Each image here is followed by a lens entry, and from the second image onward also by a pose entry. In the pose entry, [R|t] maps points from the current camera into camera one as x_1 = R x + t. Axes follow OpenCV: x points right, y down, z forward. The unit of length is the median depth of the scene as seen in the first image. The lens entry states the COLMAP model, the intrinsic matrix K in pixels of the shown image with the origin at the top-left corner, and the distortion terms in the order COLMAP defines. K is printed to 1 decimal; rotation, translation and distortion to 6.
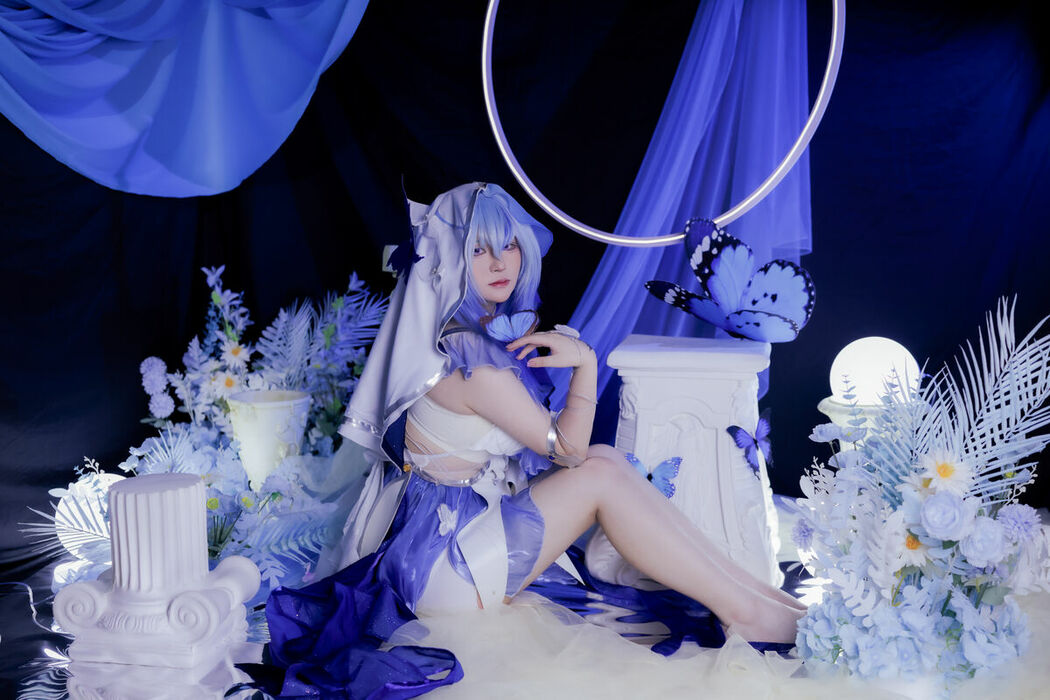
lens RADIAL K [[1005.1, 0, 525.0], [0, 1005.1, 350.0], [0, 0, 1]] dist [-0.010869, 0.001446]
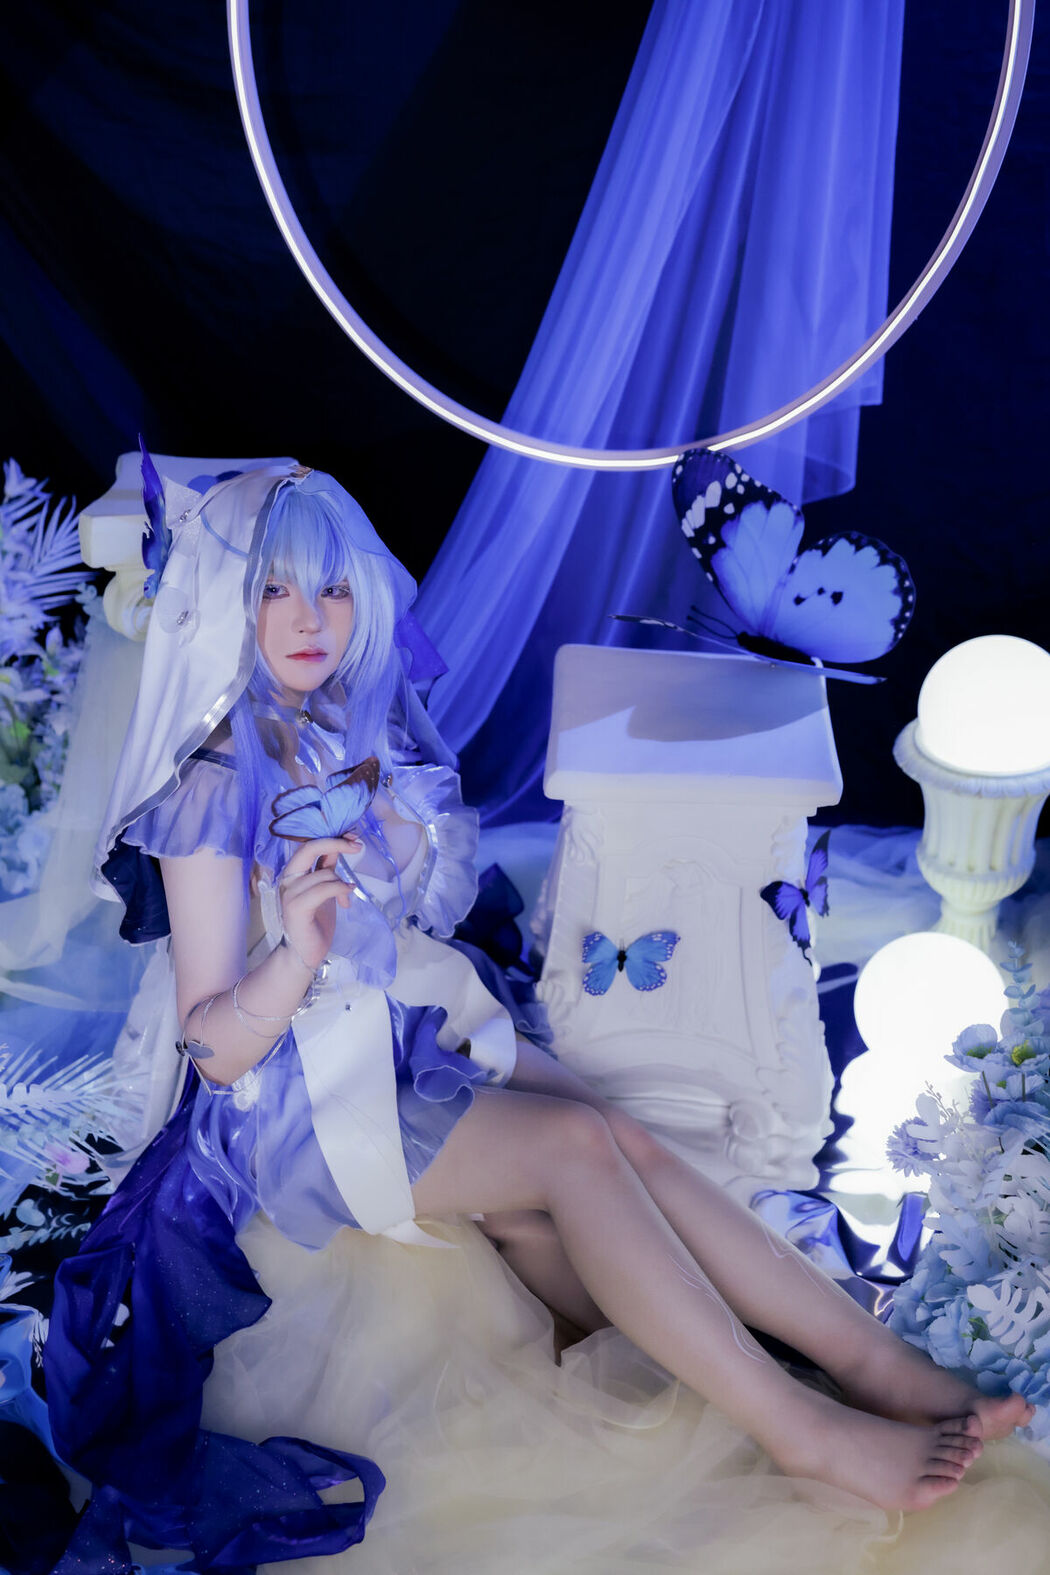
lens RADIAL K [[1498.4, 0, 525.0], [0, 1498.4, 787.5], [0, 0, 1]] dist [0.016531, 0.006752]
pose [[0.988363, -0.086724, 0.124972, -0.026507], [0.028496, 0.912575, 0.407916, -0.288526], [-0.149422, -0.399608, 0.904426, 0.253147]]
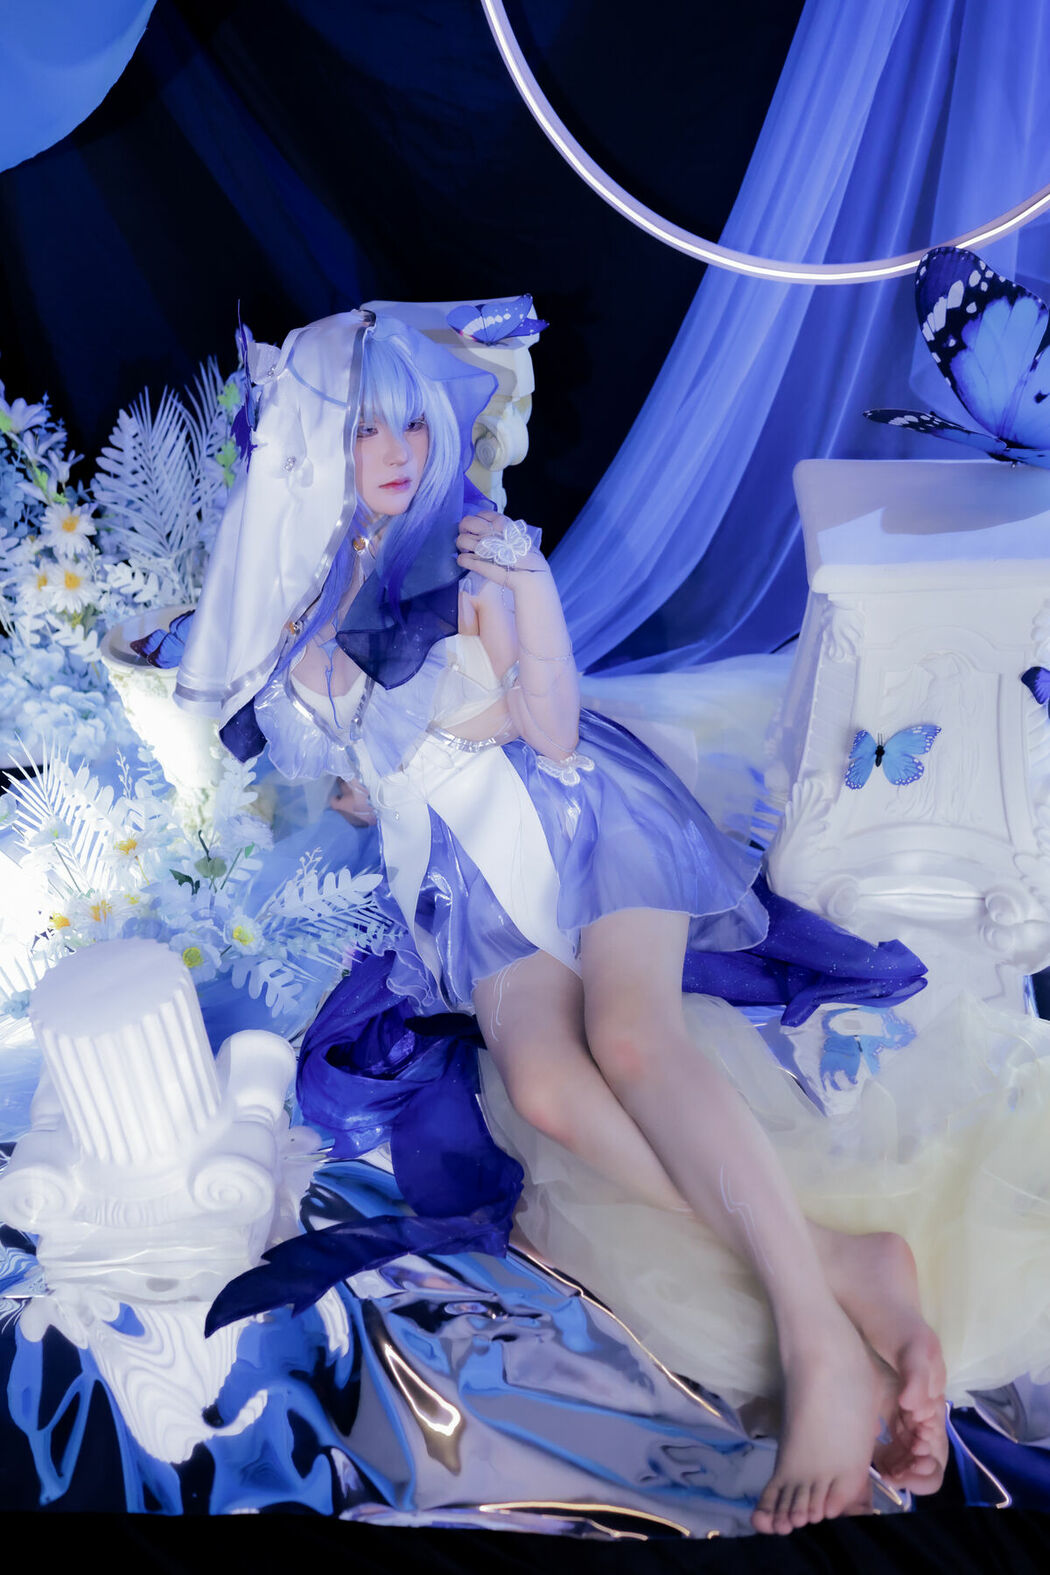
lens RADIAL K [[1498.4, 0, 525.0], [0, 1498.4, 787.5], [0, 0, 1]] dist [0.016531, 0.006752]
pose [[0.988915, -0.135797, 0.060061, -0.129525], [0.095667, 0.892041, 0.441713, -0.247906], [-0.113560, -0.431070, 0.895144, 0.201468]]
